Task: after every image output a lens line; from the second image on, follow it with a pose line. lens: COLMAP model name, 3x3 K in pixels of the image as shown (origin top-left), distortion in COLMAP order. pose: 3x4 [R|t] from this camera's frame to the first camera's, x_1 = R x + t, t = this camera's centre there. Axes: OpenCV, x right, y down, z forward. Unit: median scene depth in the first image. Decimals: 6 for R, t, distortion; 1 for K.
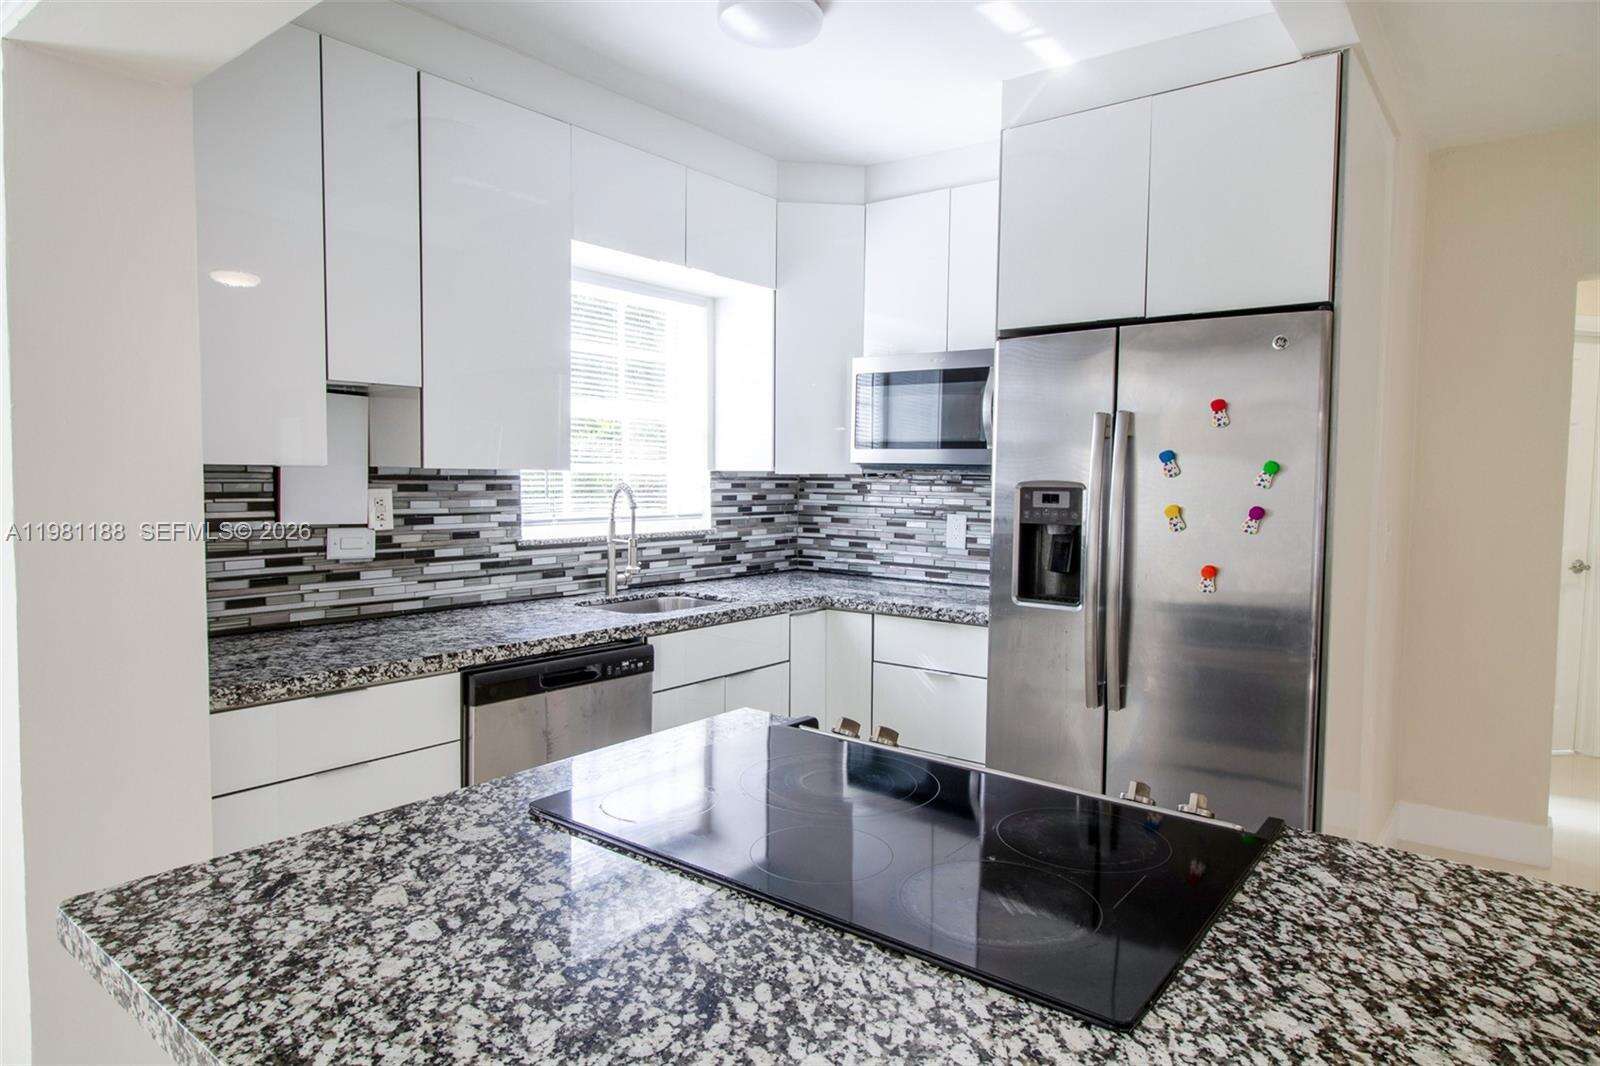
lens RADIAL K [[973.0, 0, 800.0], [0, 973.0, 533.0], [0, 0, 1]] dist [0.005913, -0.013434]
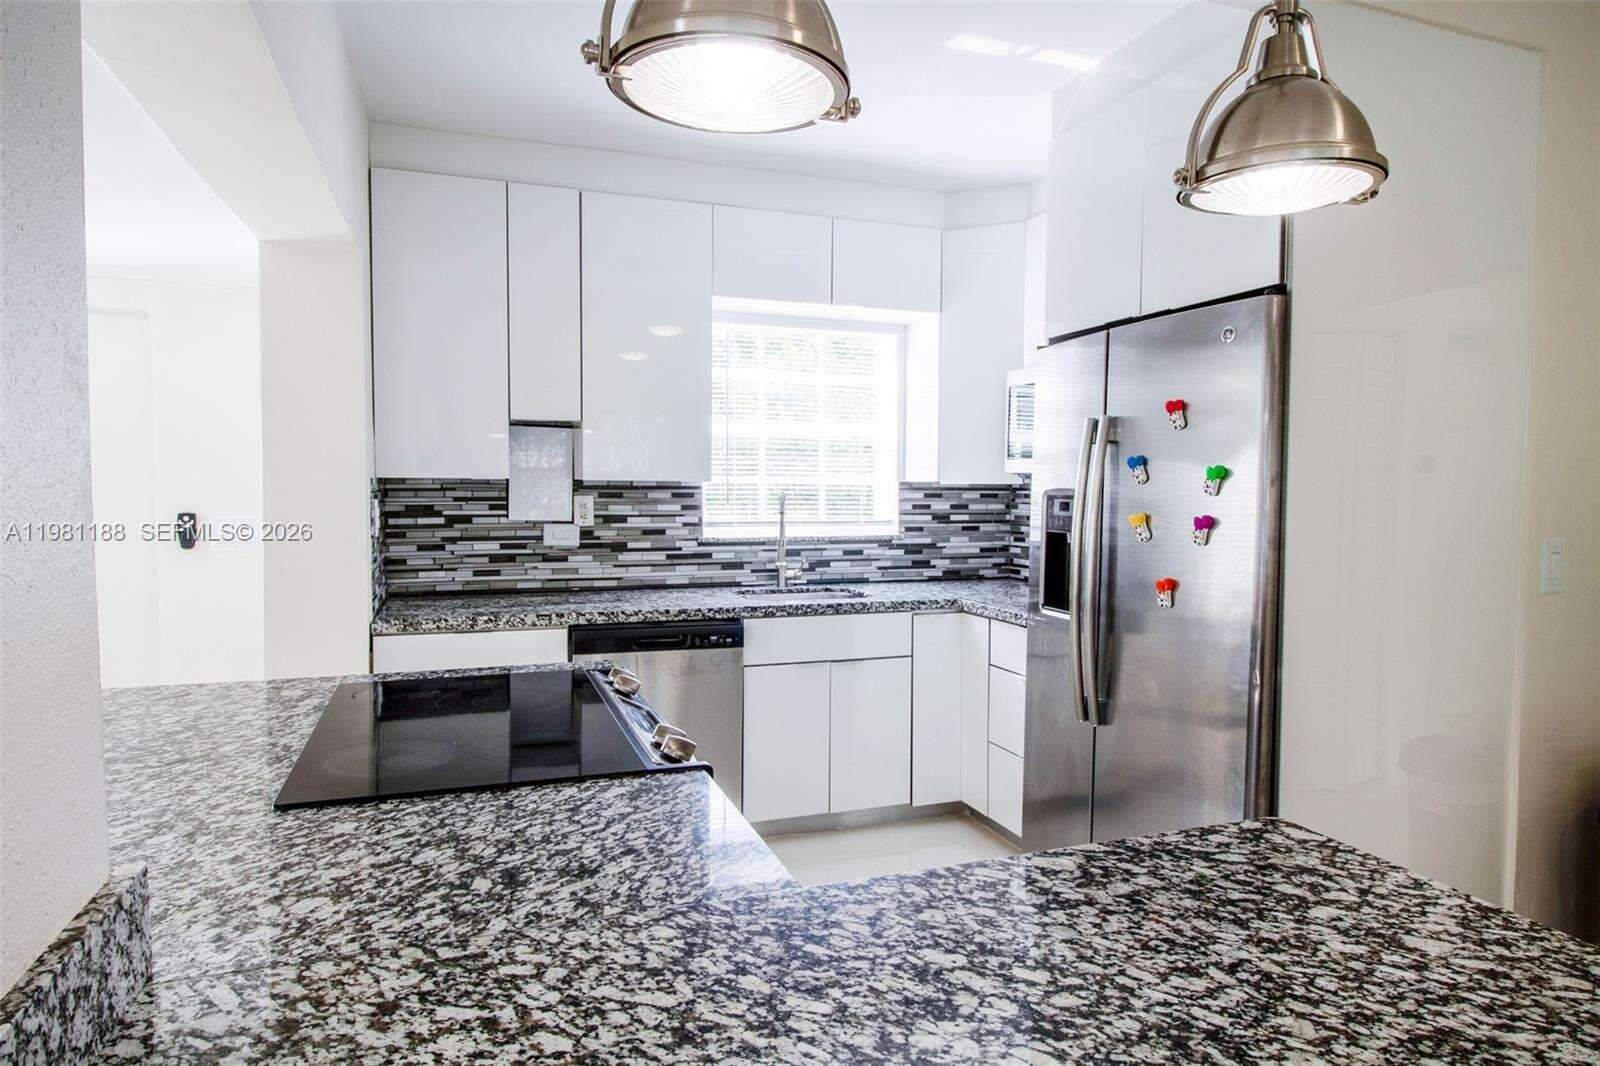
lens RADIAL K [[973.0, 0, 800.0], [0, 973.0, 533.0], [0, 0, 1]] dist [0.005913, -0.013434]
pose [[0.839154, 0.022484, -0.543429, 0.536736], [-0.031017, 0.999497, -0.006543, 0.005951], [0.543008, 0.022347, 0.839430, 0.021745]]
